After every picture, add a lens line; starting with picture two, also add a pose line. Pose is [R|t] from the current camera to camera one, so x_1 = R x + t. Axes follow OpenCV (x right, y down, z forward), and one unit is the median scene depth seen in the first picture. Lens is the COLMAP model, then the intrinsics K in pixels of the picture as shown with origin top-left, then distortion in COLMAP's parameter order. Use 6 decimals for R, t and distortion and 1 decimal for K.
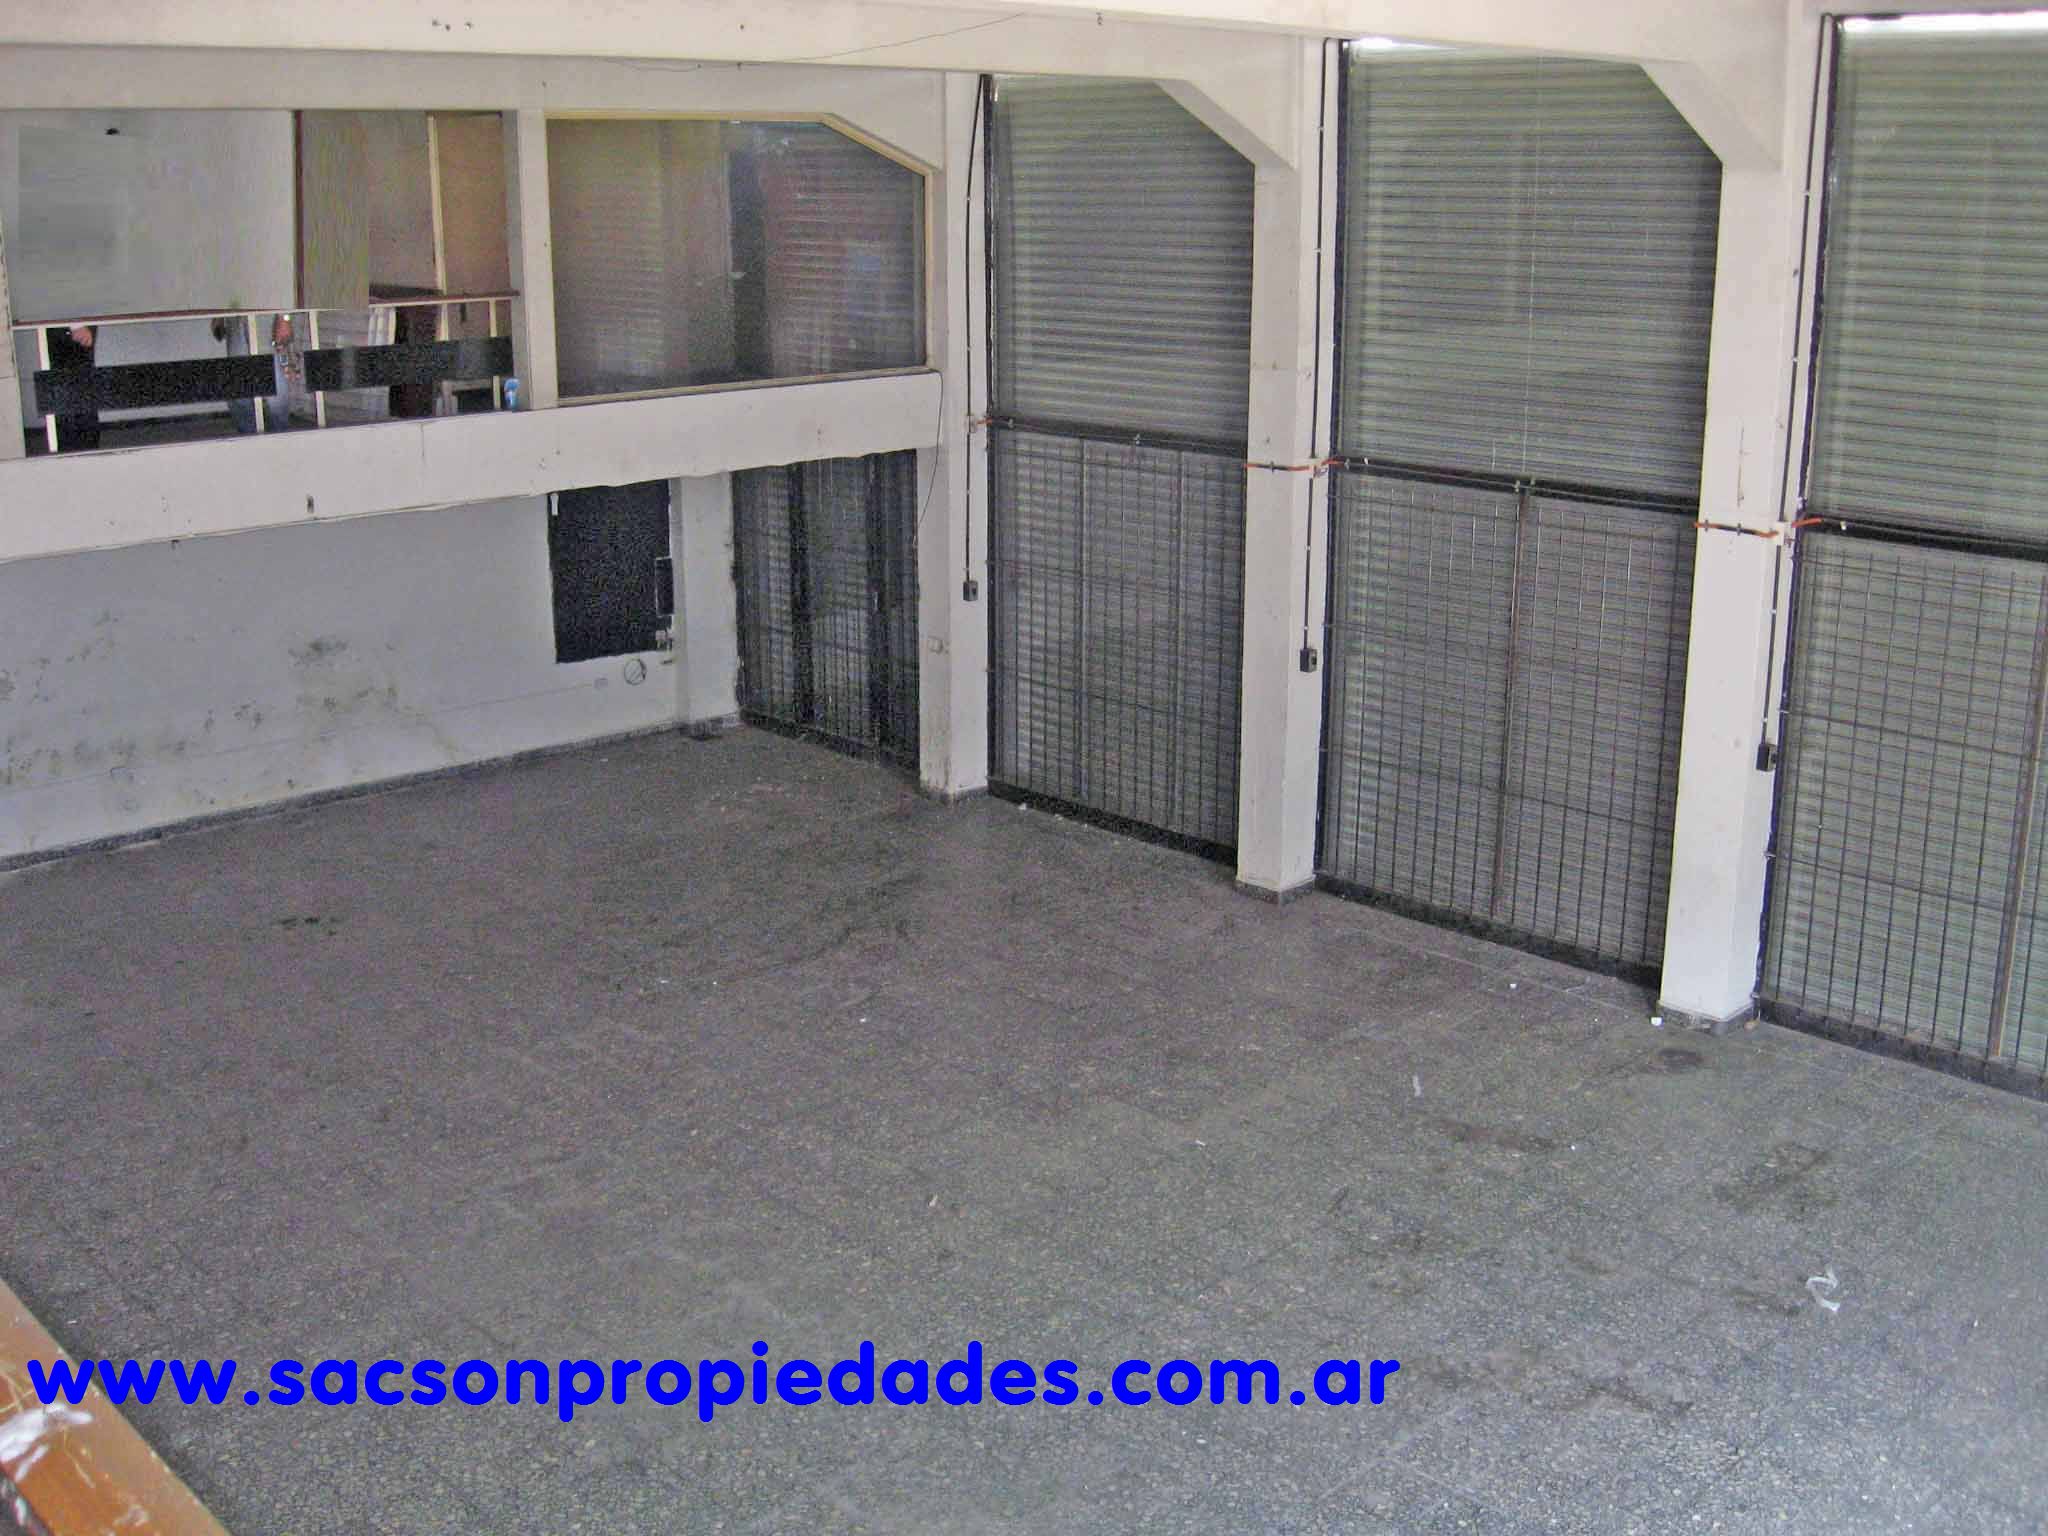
lens RADIAL K [[2131.6, 0, 1035.0], [0, 2131.6, 762.7], [0, 0, 1]] dist [-0.117318, -0.016404]
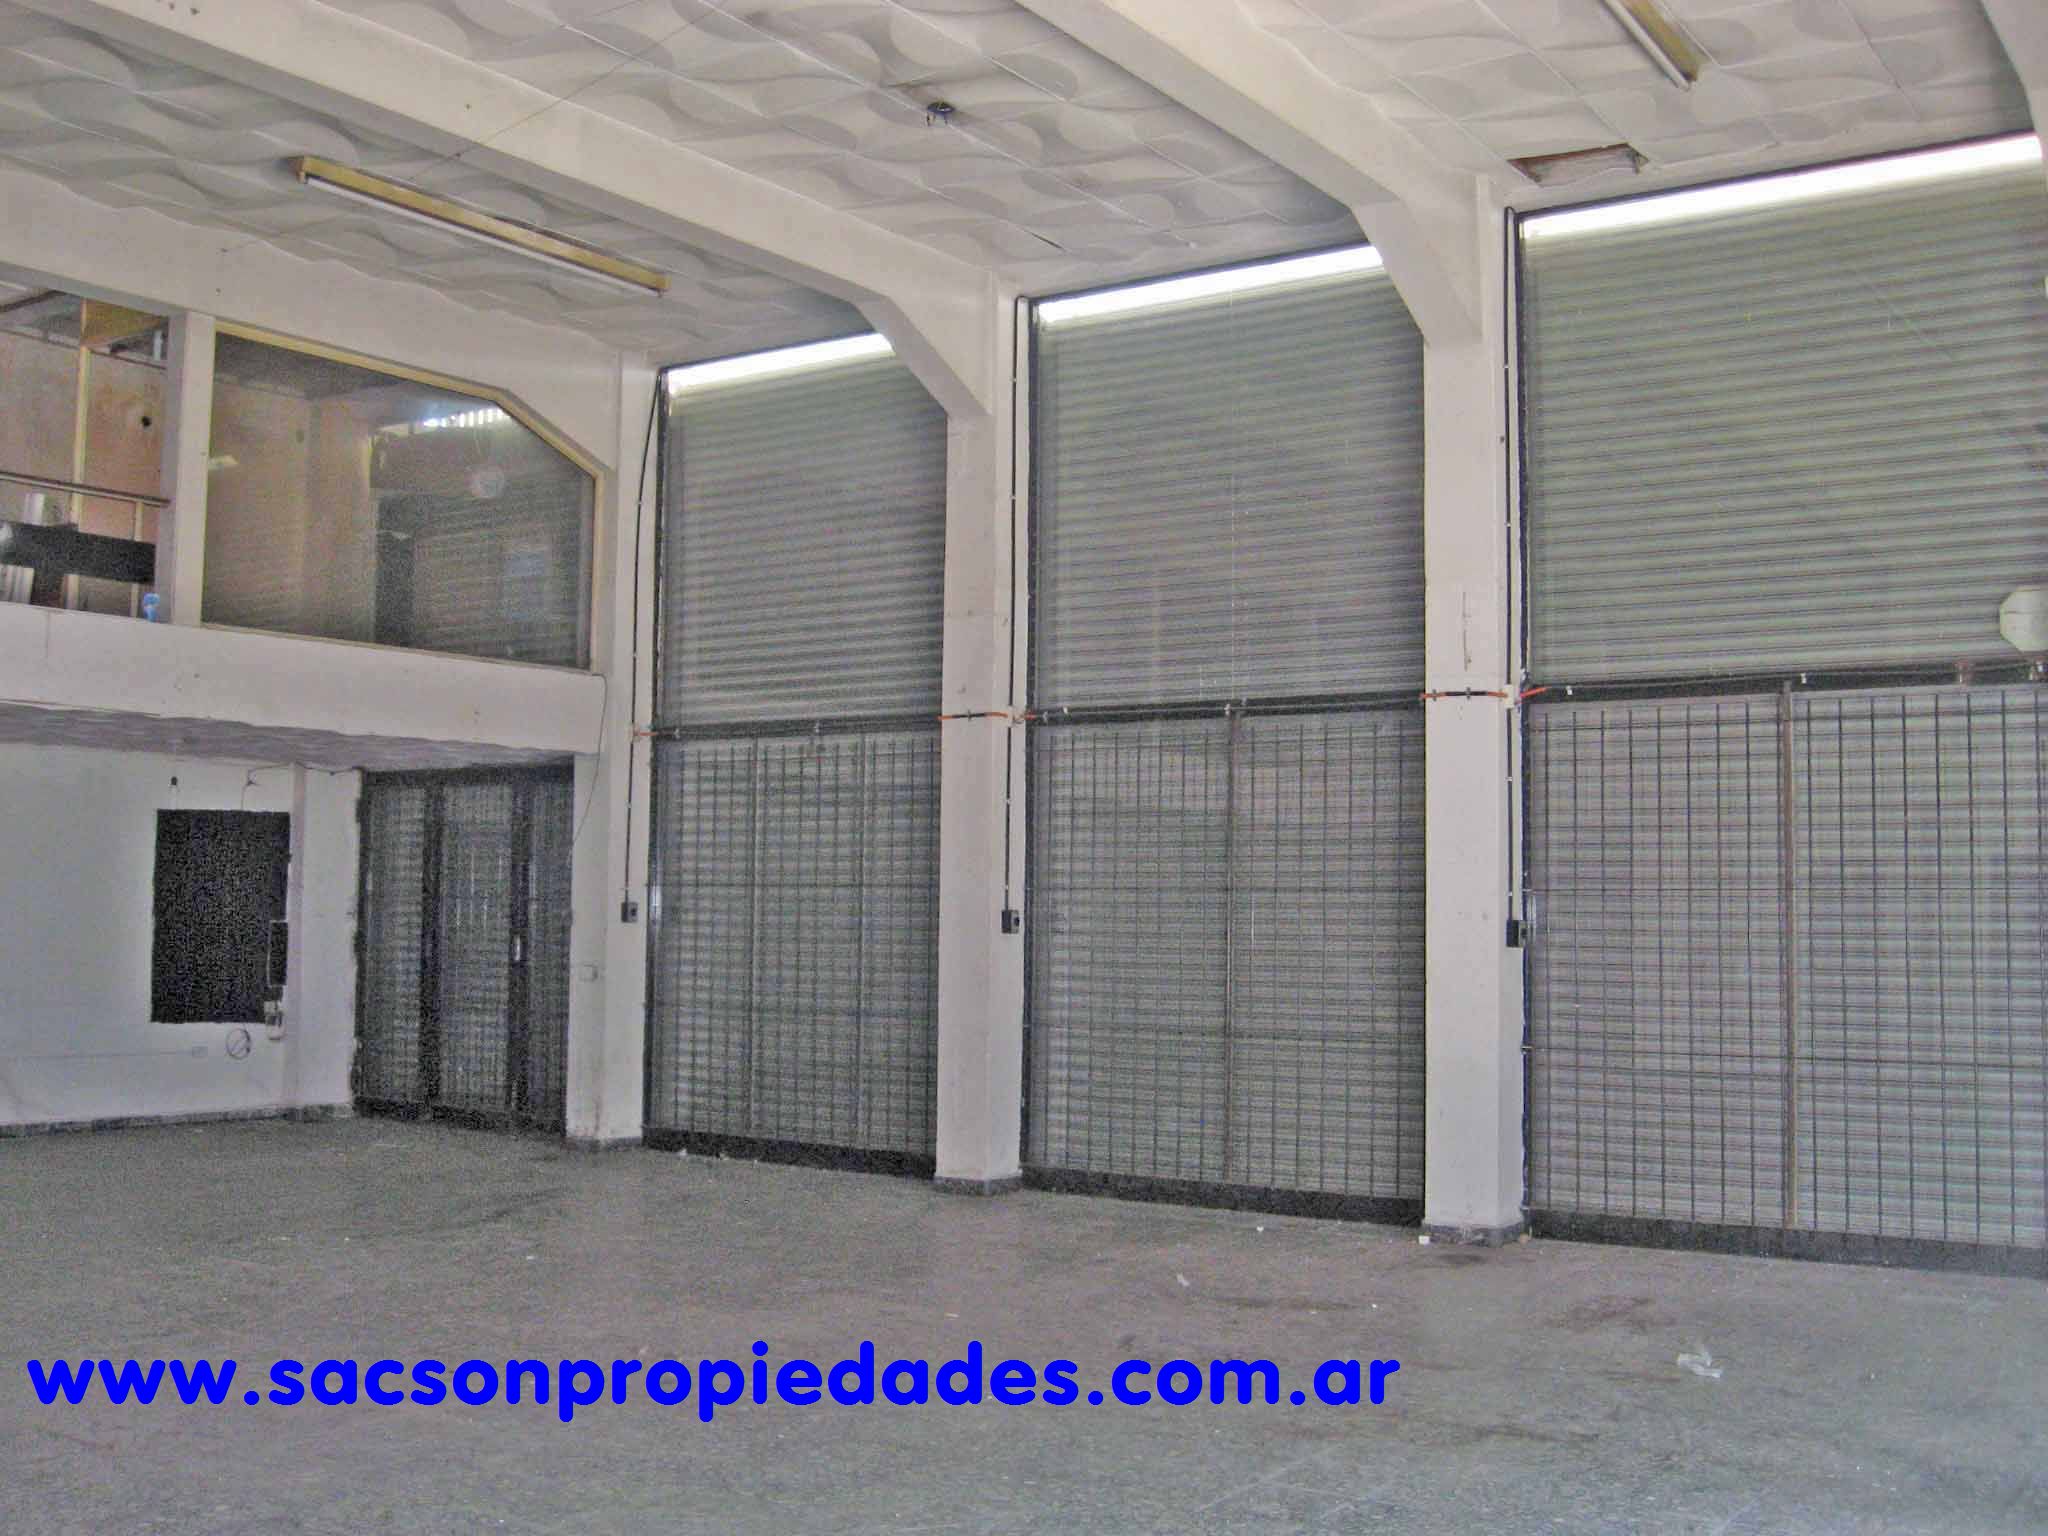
lens RADIAL K [[2131.6, 0, 1035.0], [0, 2131.6, 762.7], [0, 0, 1]] dist [-0.117318, -0.016404]
pose [[0.980385, 0.023843, 0.195643, -0.042108], [0.041555, 0.945336, -0.323440, 0.174251], [-0.192660, 0.325226, 0.925802, 0.099972]]
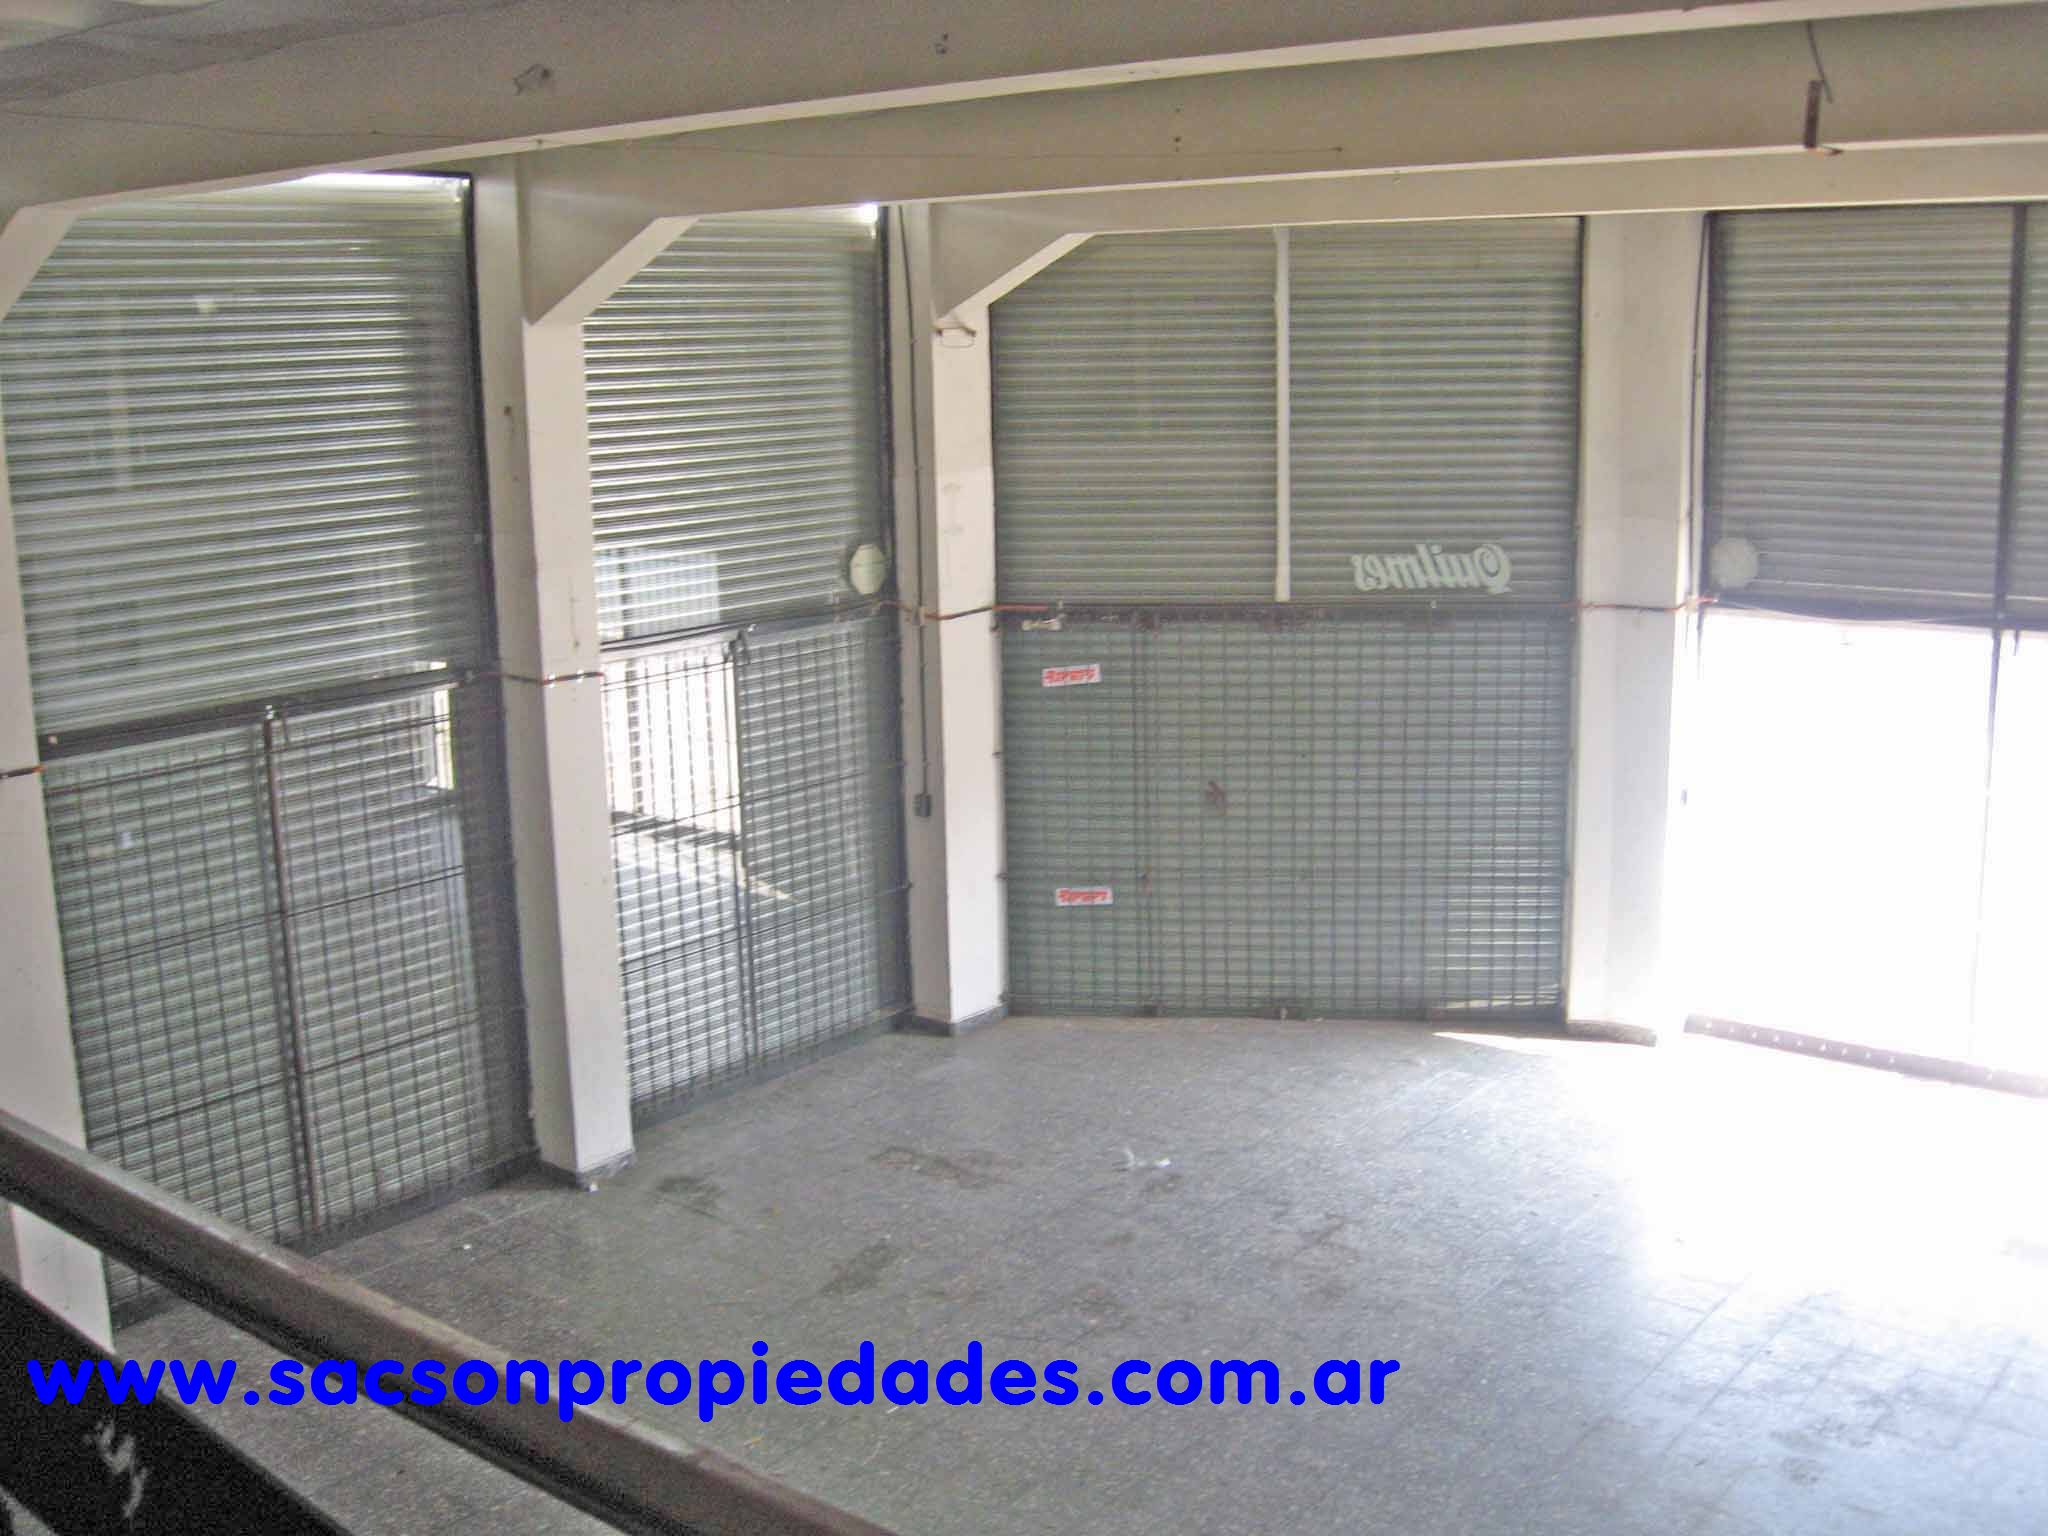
lens RADIAL K [[2131.6, 0, 1035.0], [0, 2131.6, 762.7], [0, 0, 1]] dist [-0.117318, -0.016404]
pose [[-0.122370, -0.194937, 0.973152, -0.524095], [0.276601, 0.934974, 0.222071, -0.180017], [-0.953162, 0.296350, -0.060493, 0.655174]]
